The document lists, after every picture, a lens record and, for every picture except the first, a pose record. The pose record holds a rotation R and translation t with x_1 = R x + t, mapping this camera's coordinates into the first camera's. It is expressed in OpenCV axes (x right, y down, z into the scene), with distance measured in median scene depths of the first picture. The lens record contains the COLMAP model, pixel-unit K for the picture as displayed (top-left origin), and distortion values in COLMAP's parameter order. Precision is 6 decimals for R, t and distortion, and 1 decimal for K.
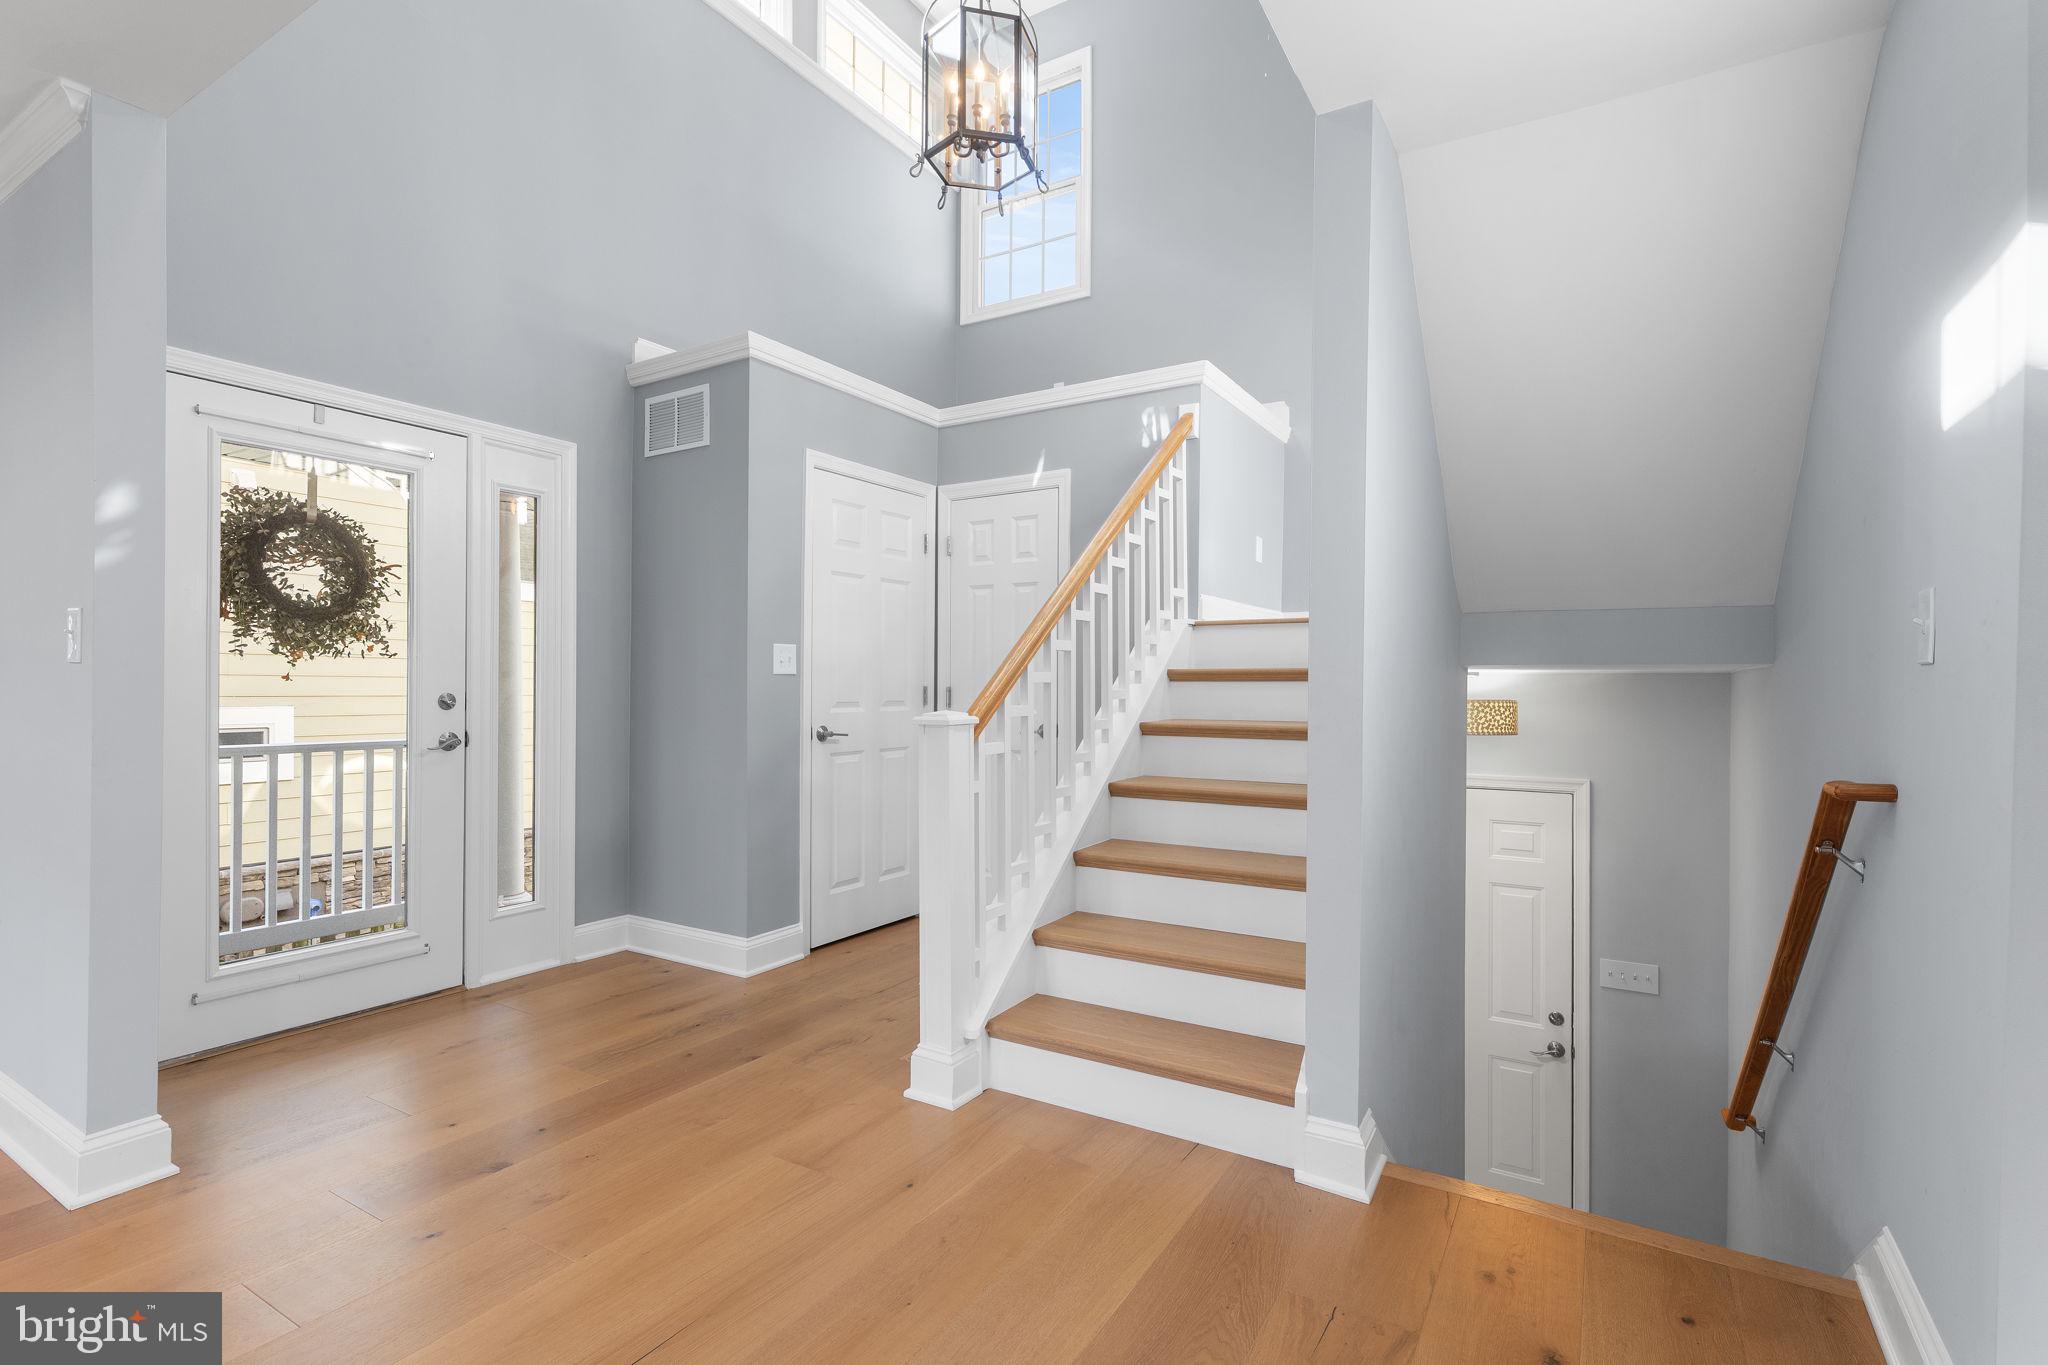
lens RADIAL K [[963.3, 0, 1023.2], [0, 963.3, 685.2], [0, 0, 1]] dist [-0.001650, 0.000092]
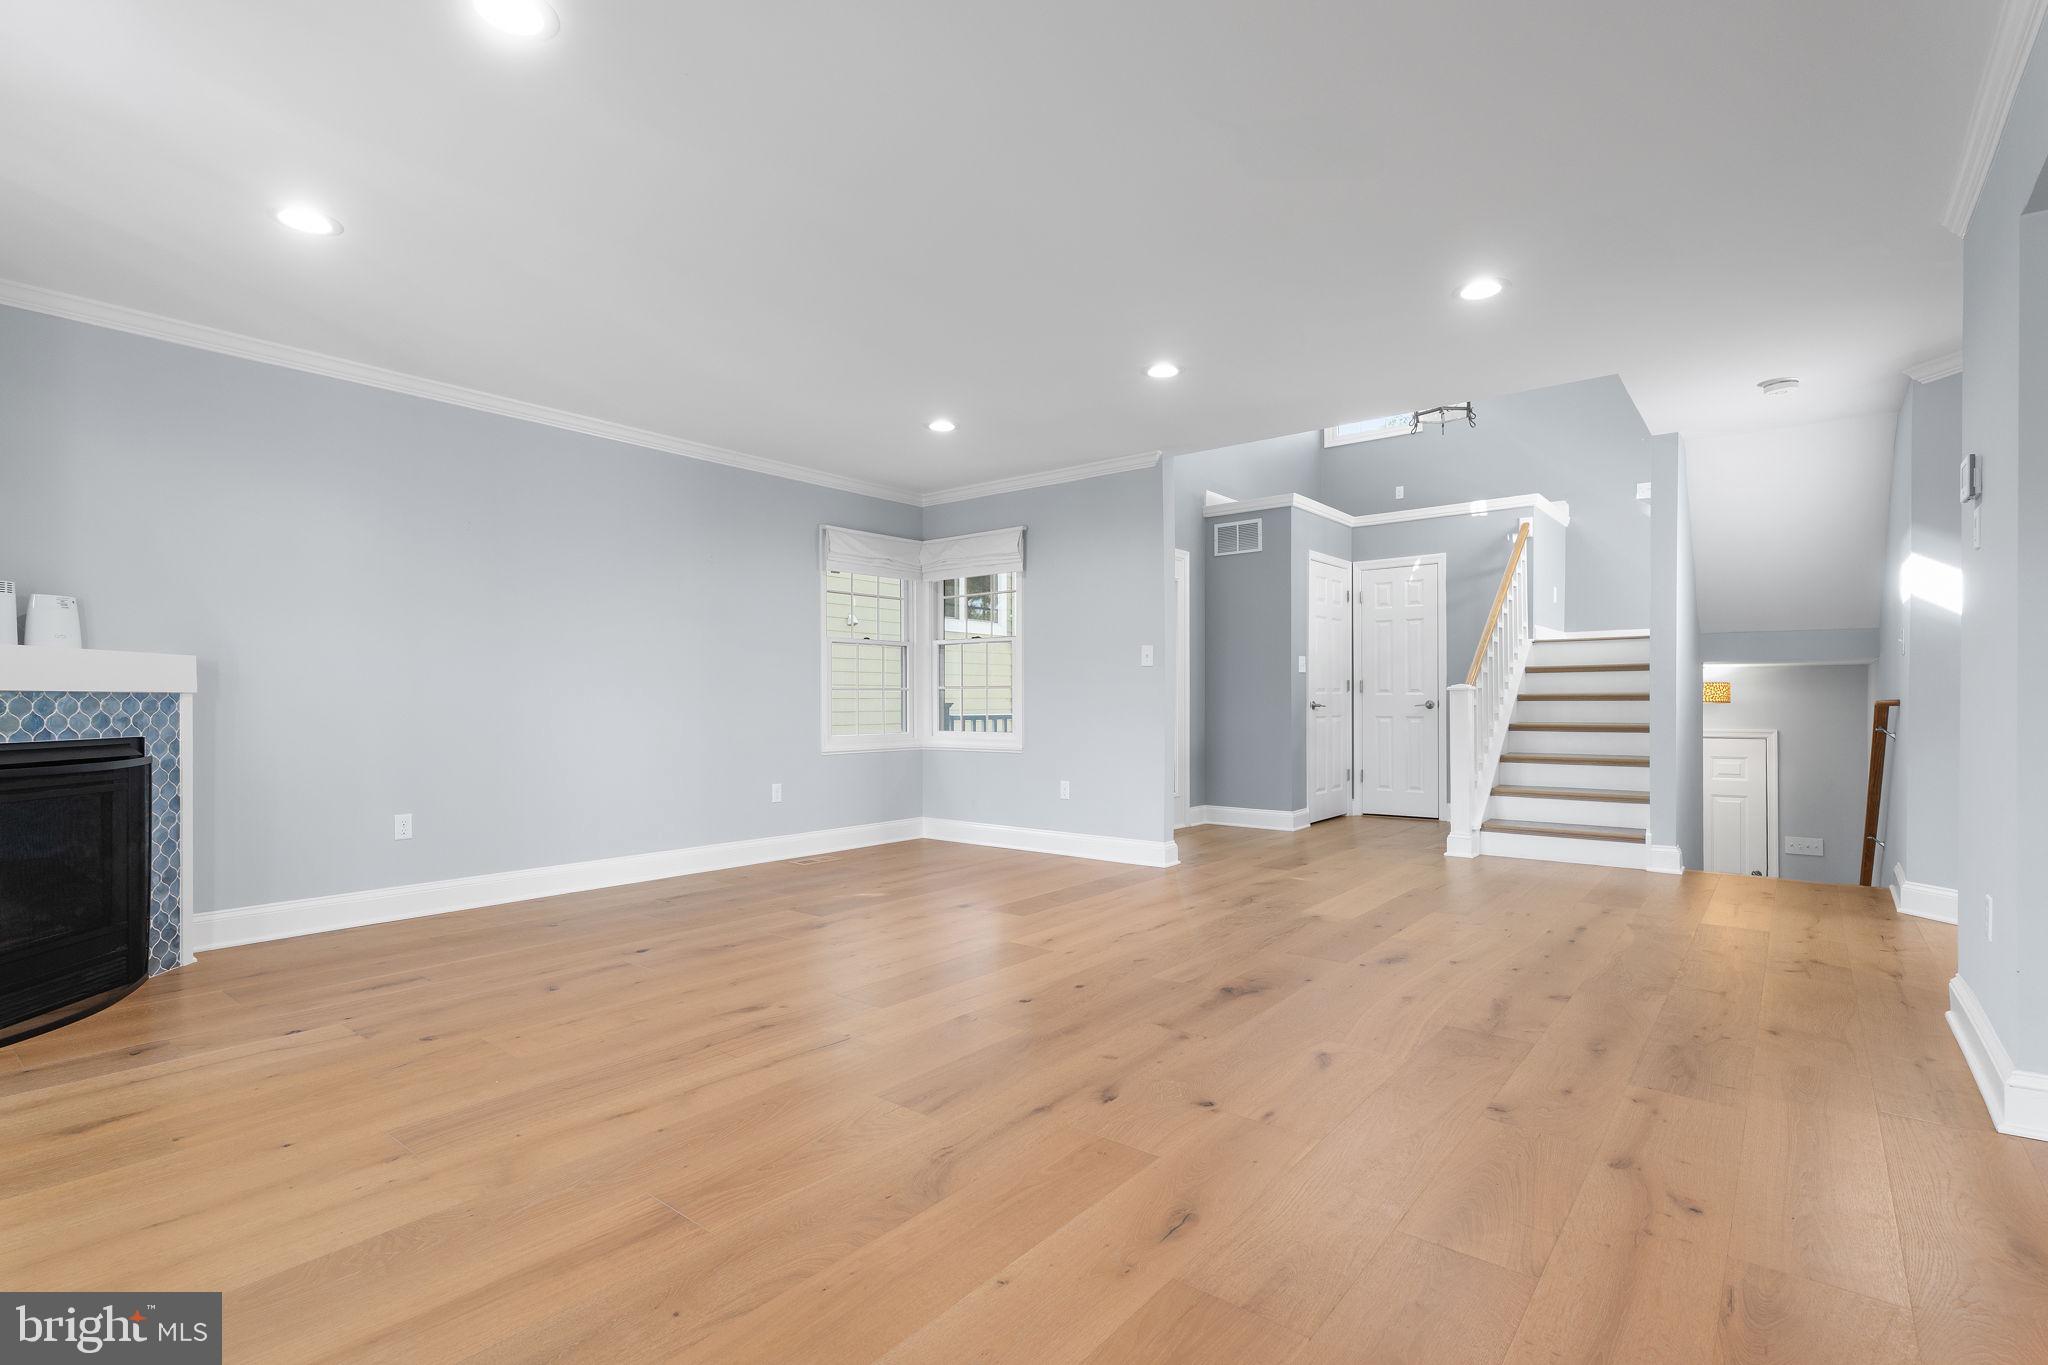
lens RADIAL K [[971.5, 0, 1018.5], [0, 971.5, 697.2], [0, 0, 1]] dist [0.001570, 0.001043]
pose [[0.991628, -0.009268, -0.128797, -0.539303], [0.008660, 0.999949, -0.005275, 0.040624], [0.128839, 0.004115, 0.991657, -0.912713]]
